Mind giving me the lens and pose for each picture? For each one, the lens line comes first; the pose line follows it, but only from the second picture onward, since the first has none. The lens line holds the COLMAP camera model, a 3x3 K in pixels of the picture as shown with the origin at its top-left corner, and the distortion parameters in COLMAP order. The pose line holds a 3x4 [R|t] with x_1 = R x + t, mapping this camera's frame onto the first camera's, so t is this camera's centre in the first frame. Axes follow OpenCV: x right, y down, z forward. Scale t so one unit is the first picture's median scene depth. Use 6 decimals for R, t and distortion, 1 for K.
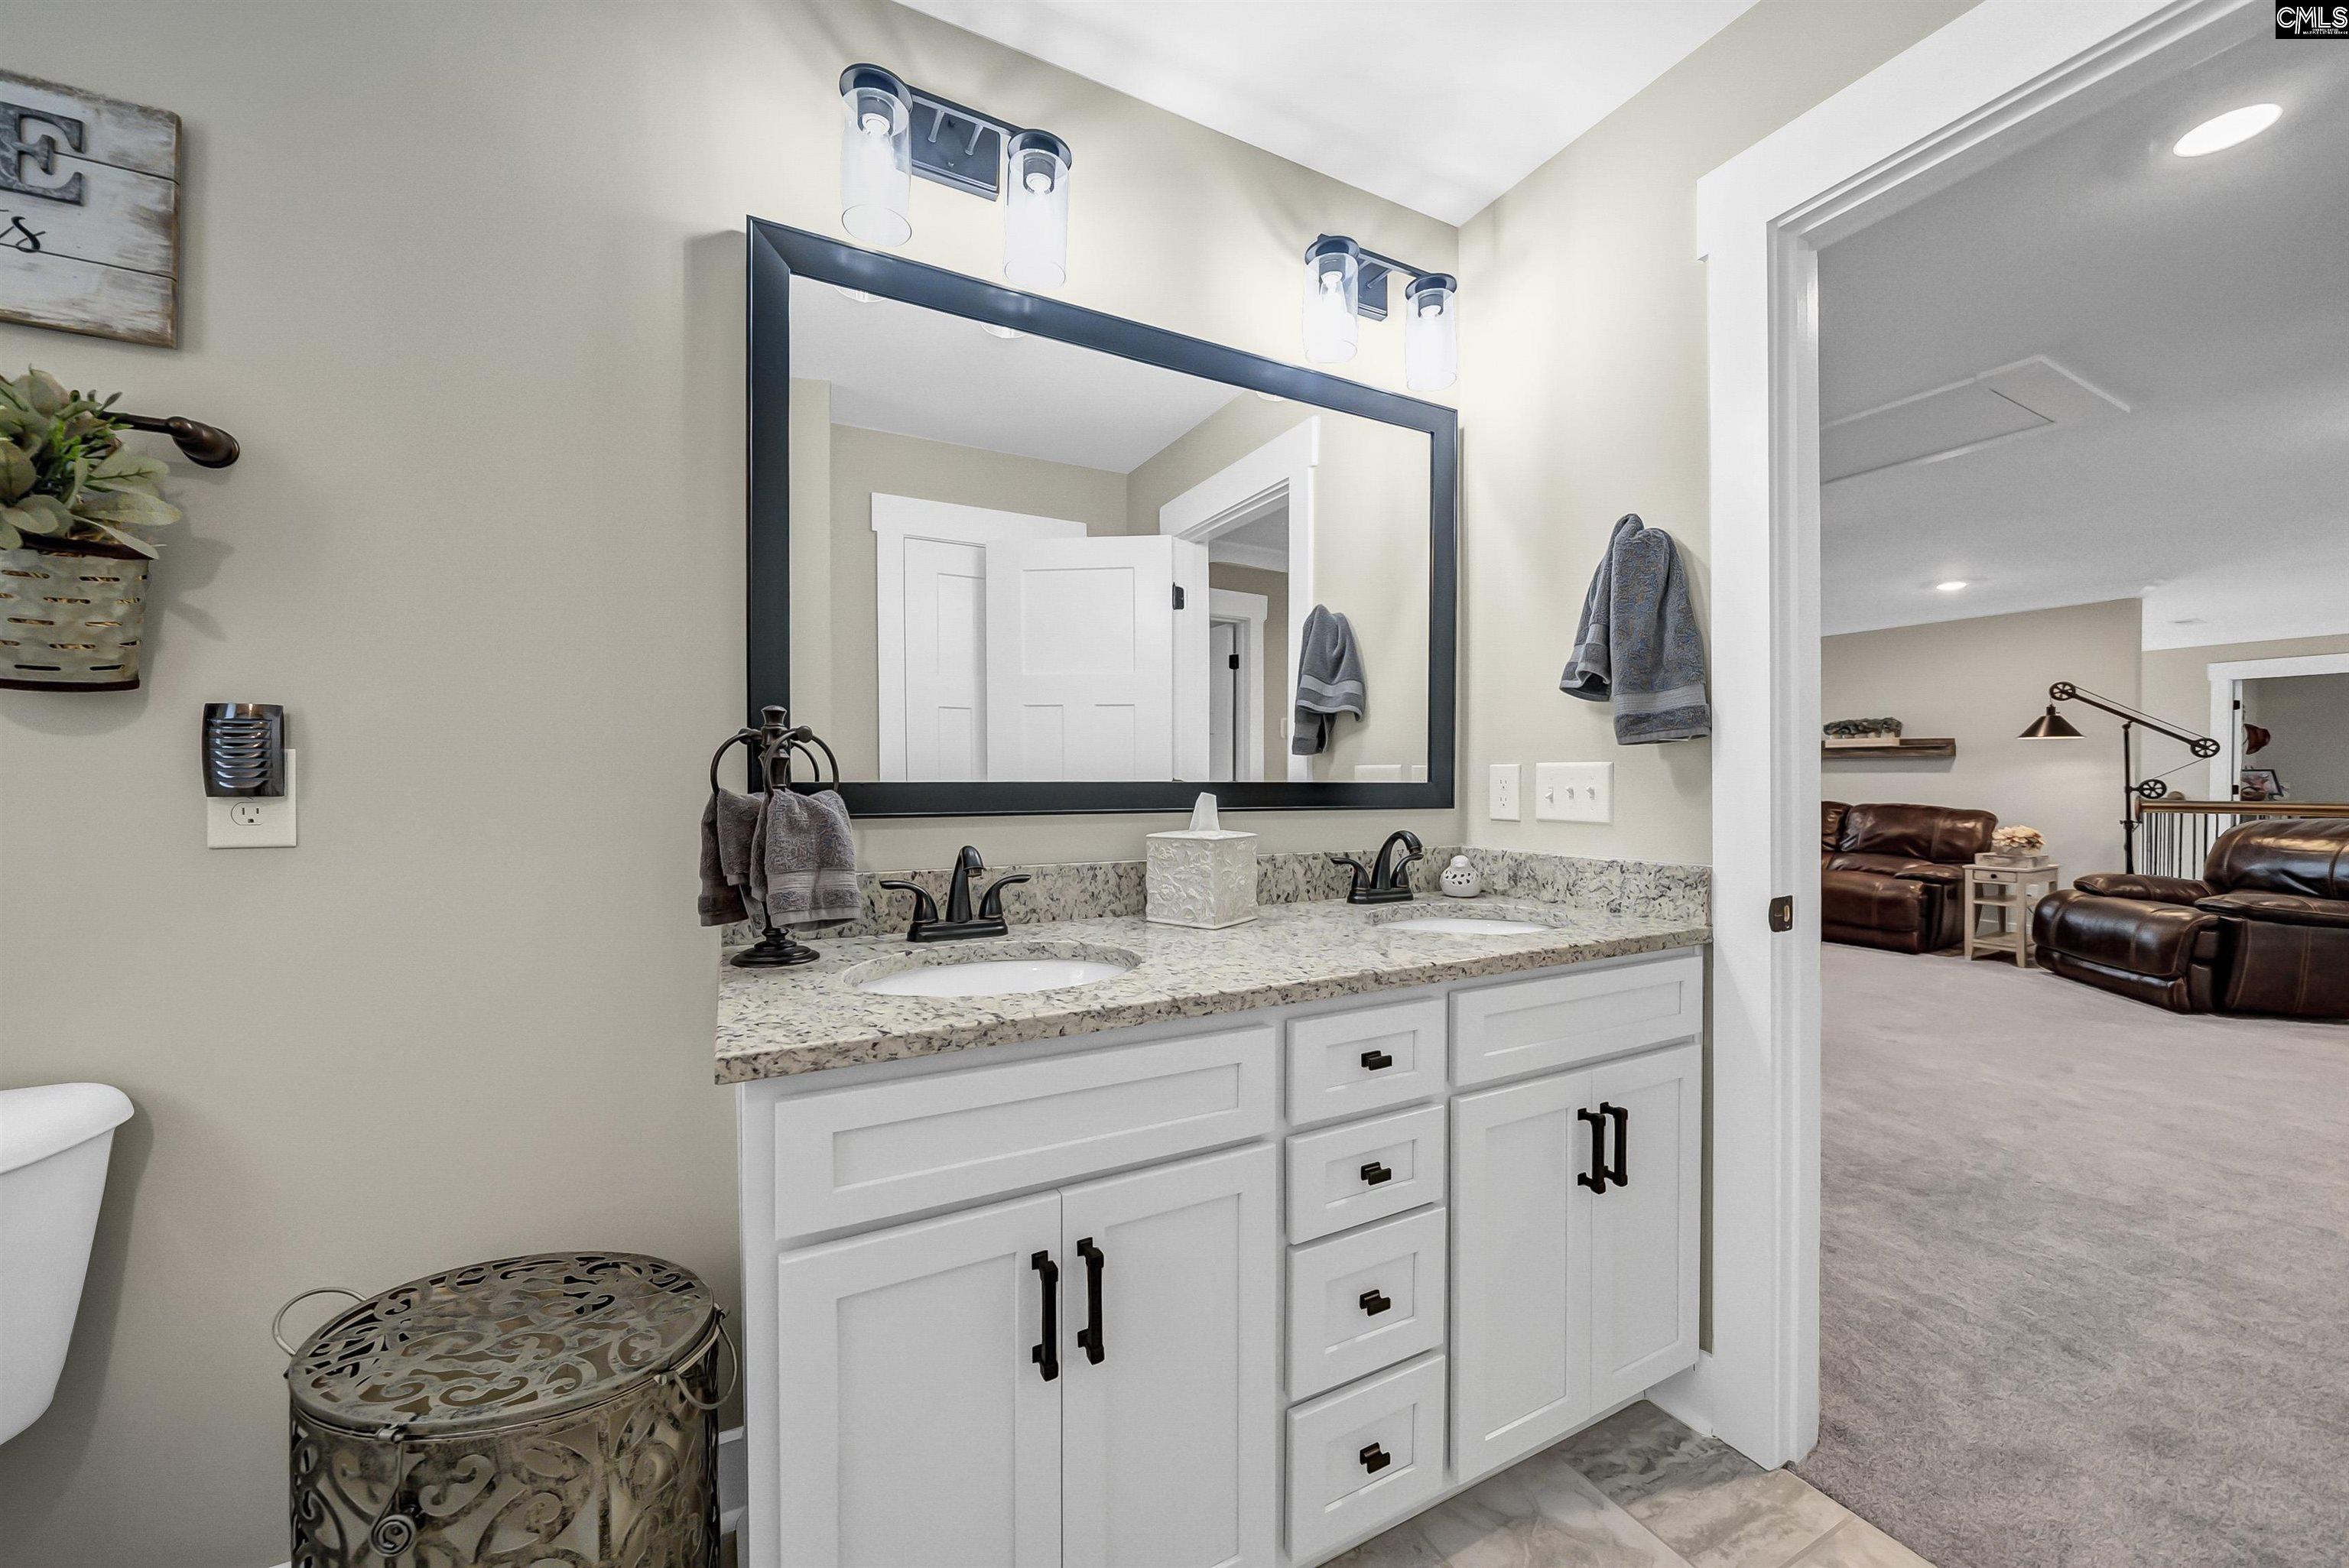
lens RADIAL K [[821.1, 0, 1164.7], [0, 821.1, 783.5], [0, 0, 1]] dist [-0.006556, 0.000109]
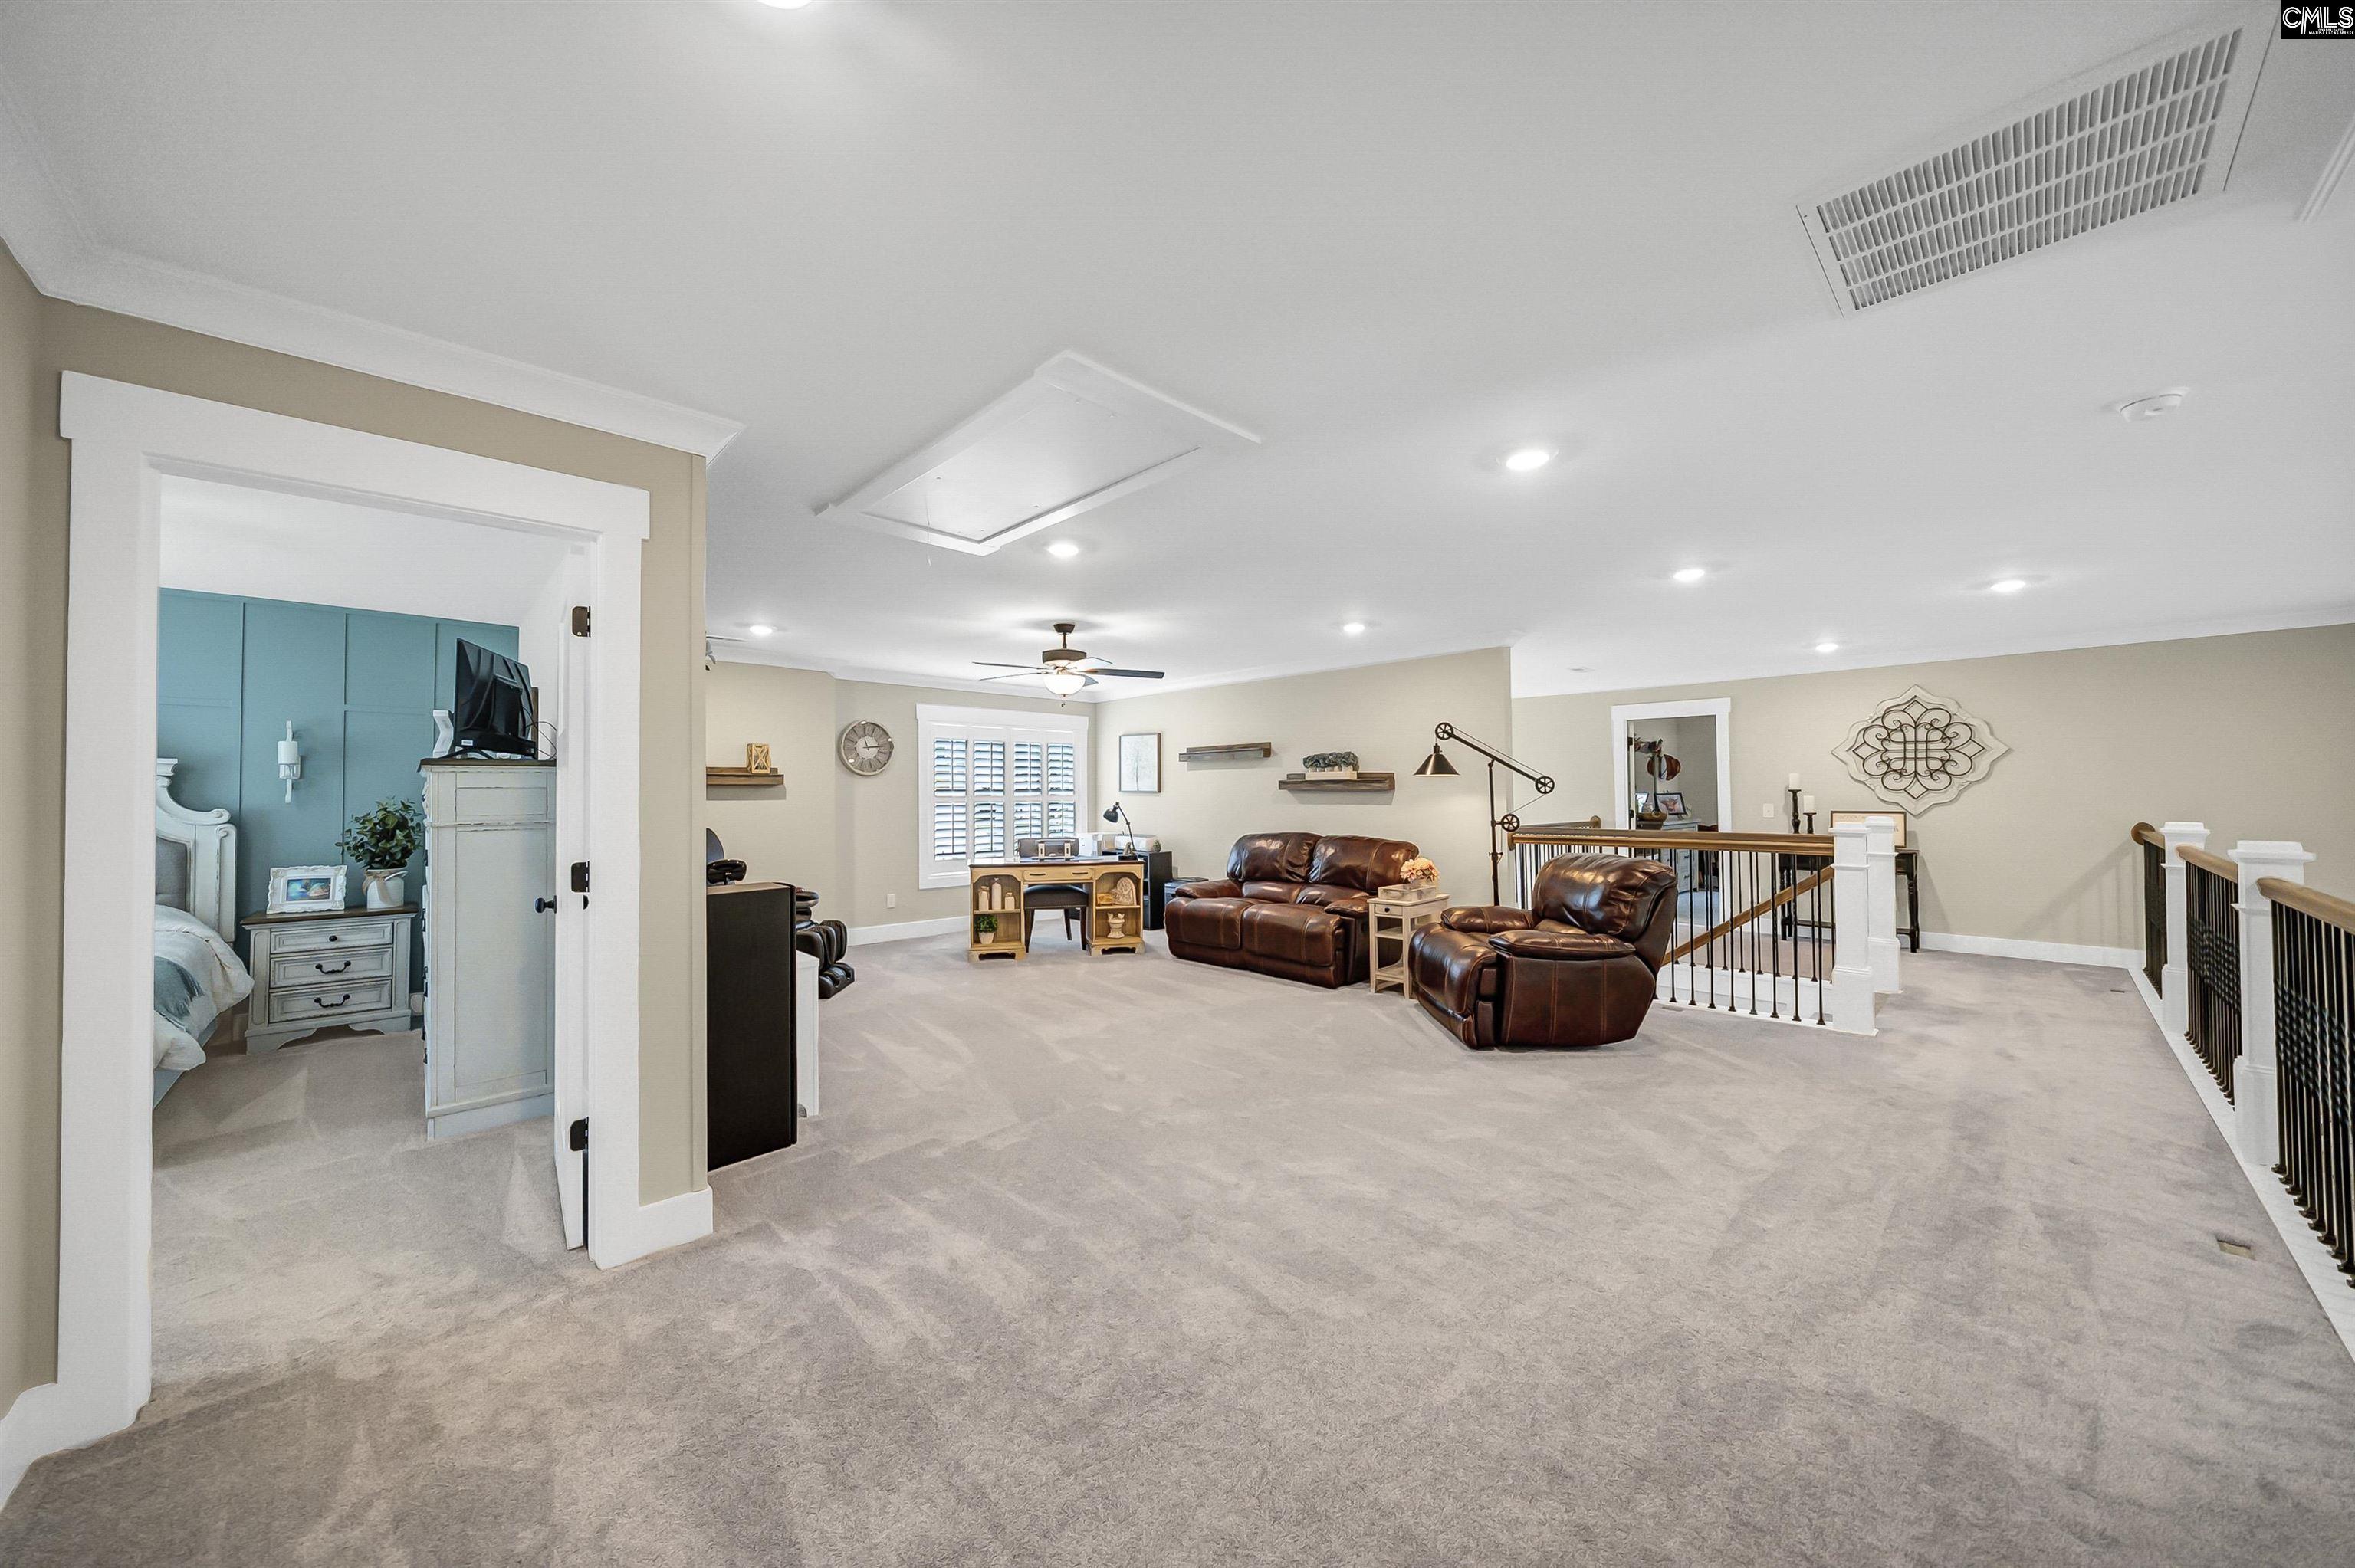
lens RADIAL K [[823.2, 0, 1162.0], [0, 823.2, 772.6], [0, 0, 1]] dist [-0.006556, 0.000109]
pose [[0.956657, -0.000440, 0.291217, 0.431917], [0.009628, 0.999500, -0.030118, -0.030585], [-0.291058, 0.031616, 0.956183, 0.081131]]
